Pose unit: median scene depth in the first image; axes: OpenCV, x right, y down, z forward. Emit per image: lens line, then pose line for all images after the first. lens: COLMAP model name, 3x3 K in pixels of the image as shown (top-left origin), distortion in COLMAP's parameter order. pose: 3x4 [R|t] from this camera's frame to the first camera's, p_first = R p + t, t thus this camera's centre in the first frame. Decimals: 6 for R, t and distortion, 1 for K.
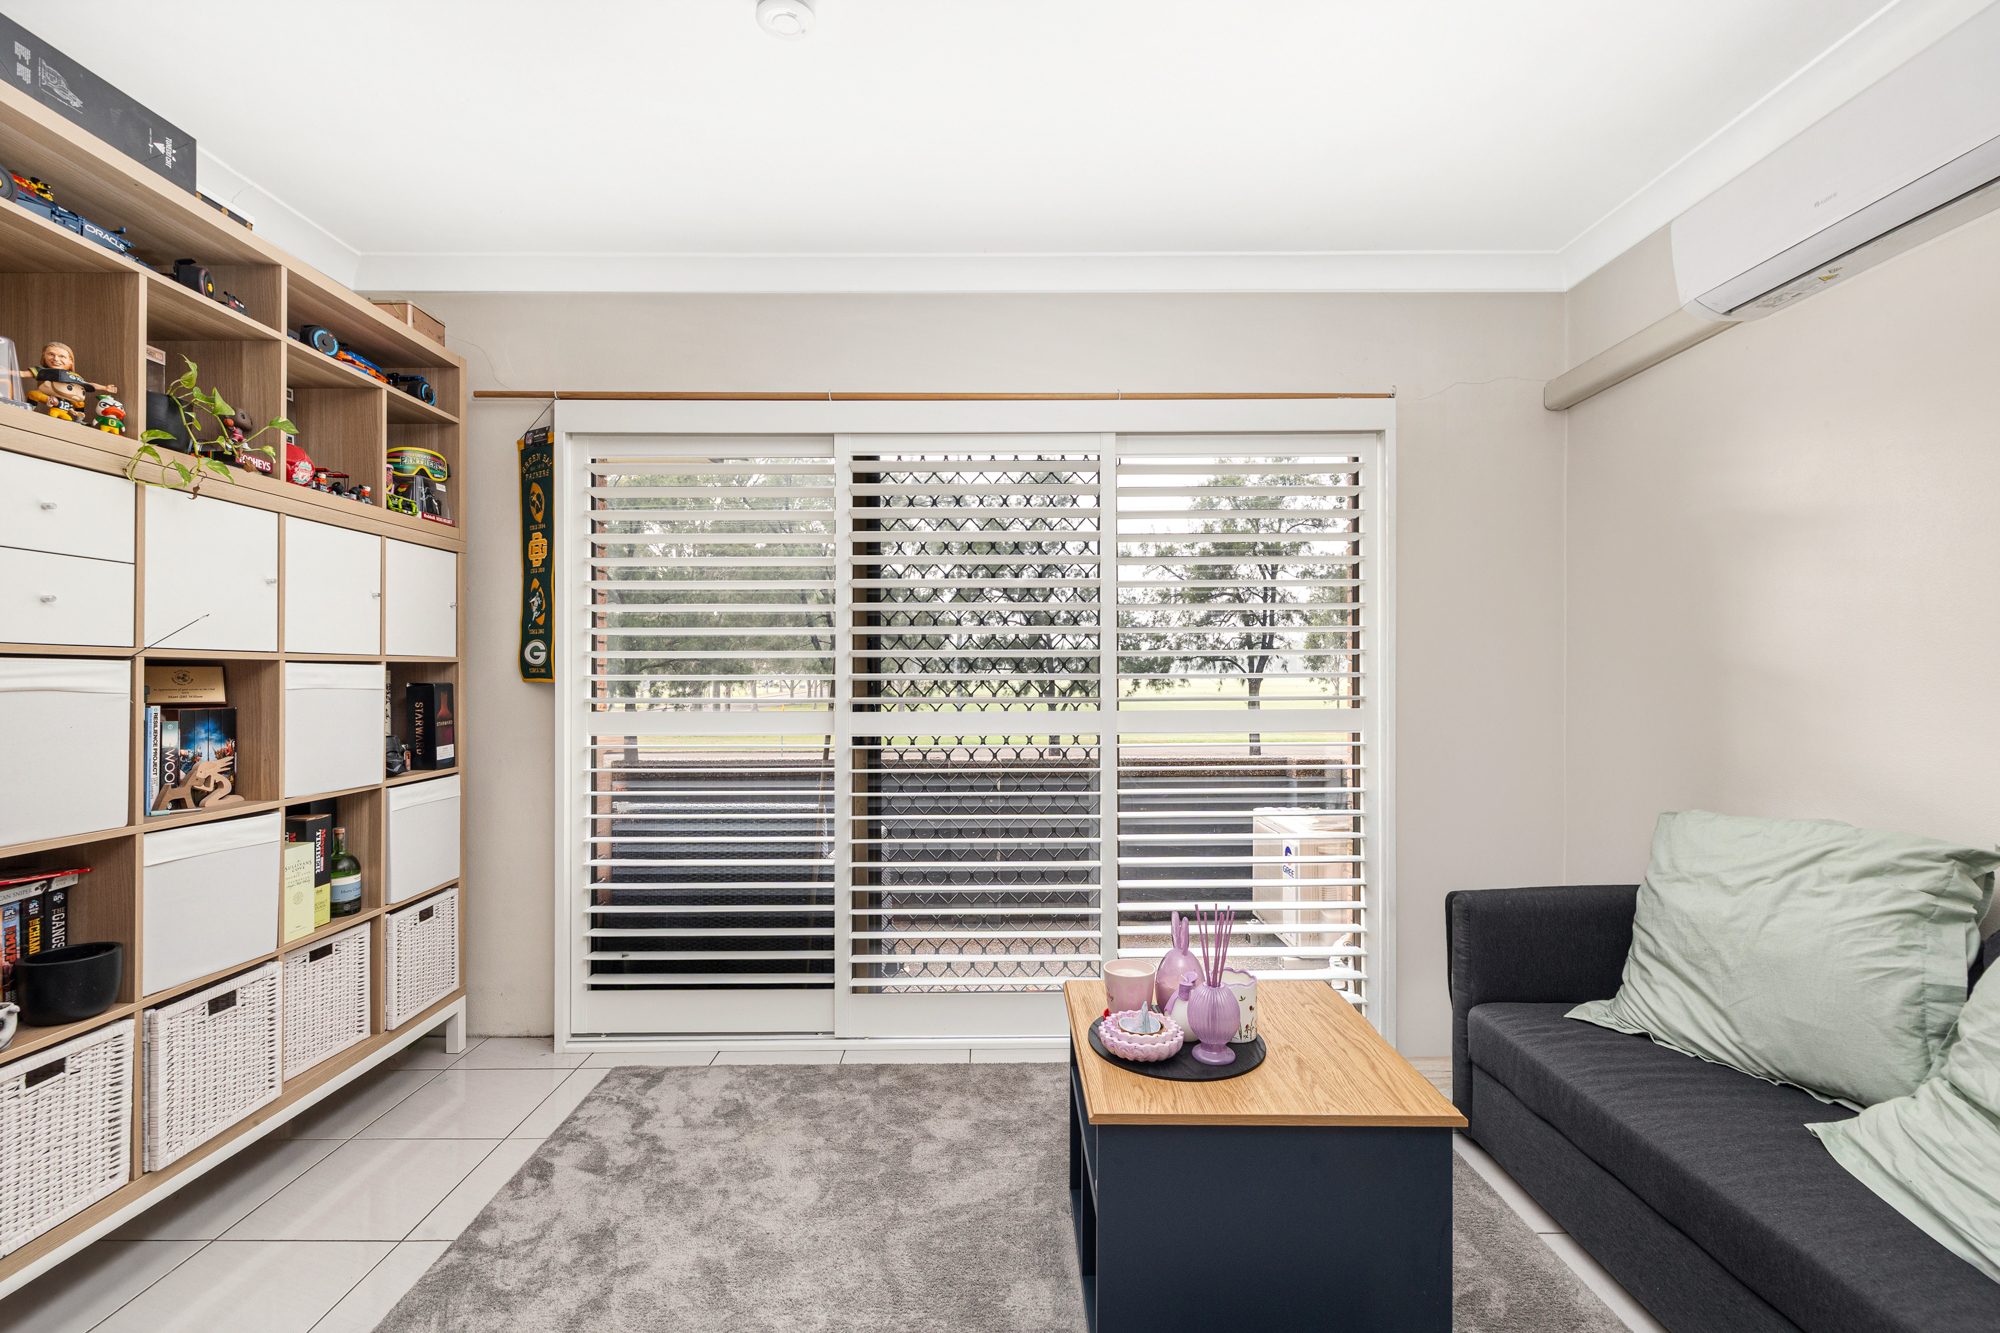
lens RADIAL K [[868.4, 0, 992.9], [0, 868.4, 663.4], [0, 0, 1]] dist [-0.003337, -0.000537]
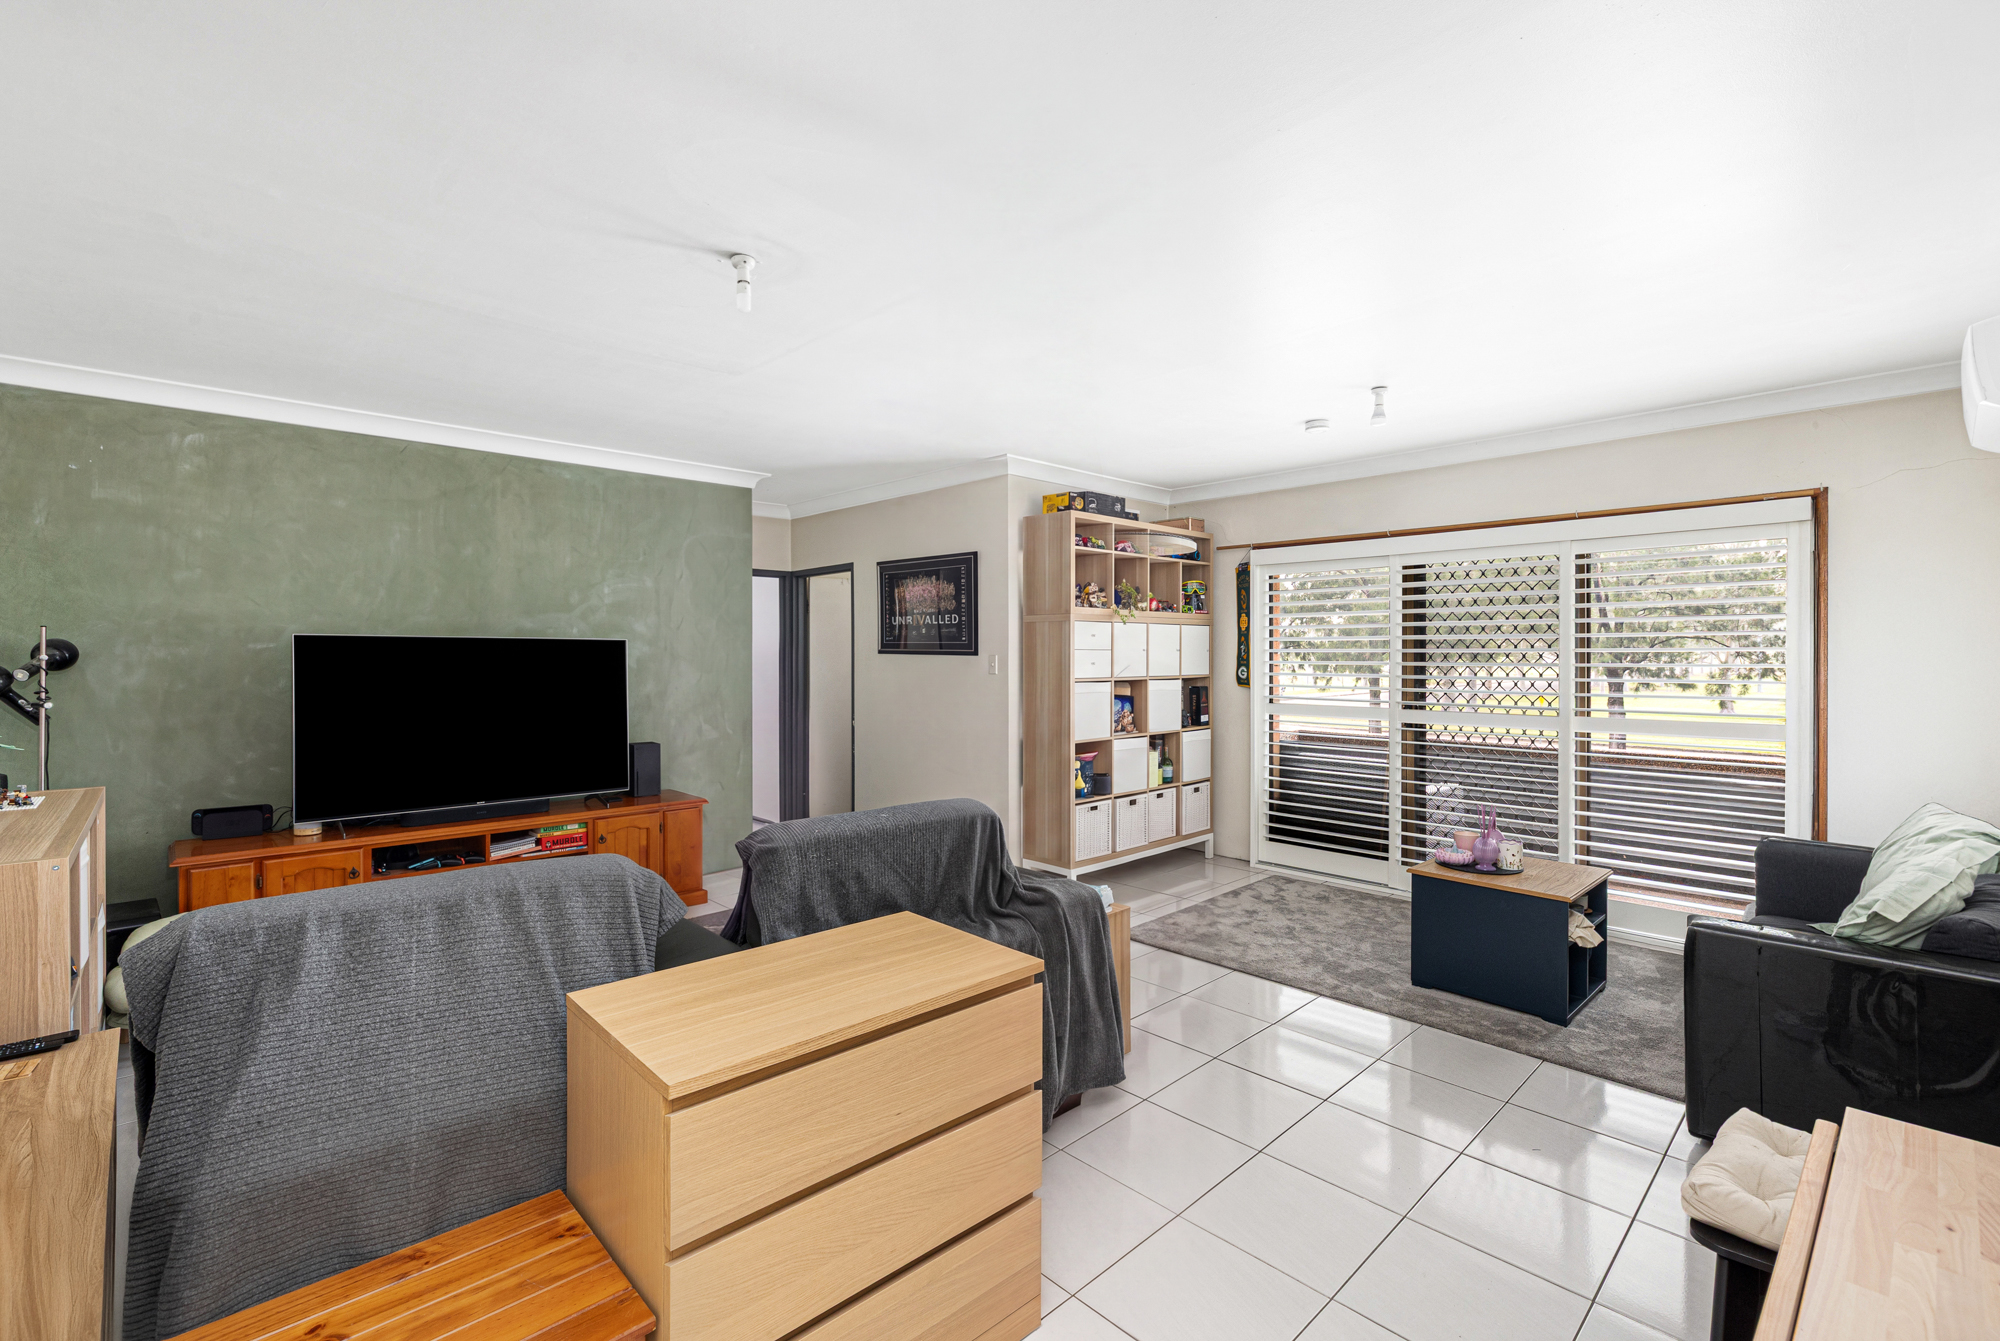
lens RADIAL K [[868.4, 0, 992.9], [0, 868.4, 667.4], [0, 0, 1]] dist [-0.003337, -0.000537]
pose [[0.681750, 0.014881, -0.731434, 0.646920], [0.006644, 0.999626, 0.026530, -0.093812], [0.731555, -0.022947, 0.681396, -0.940632]]
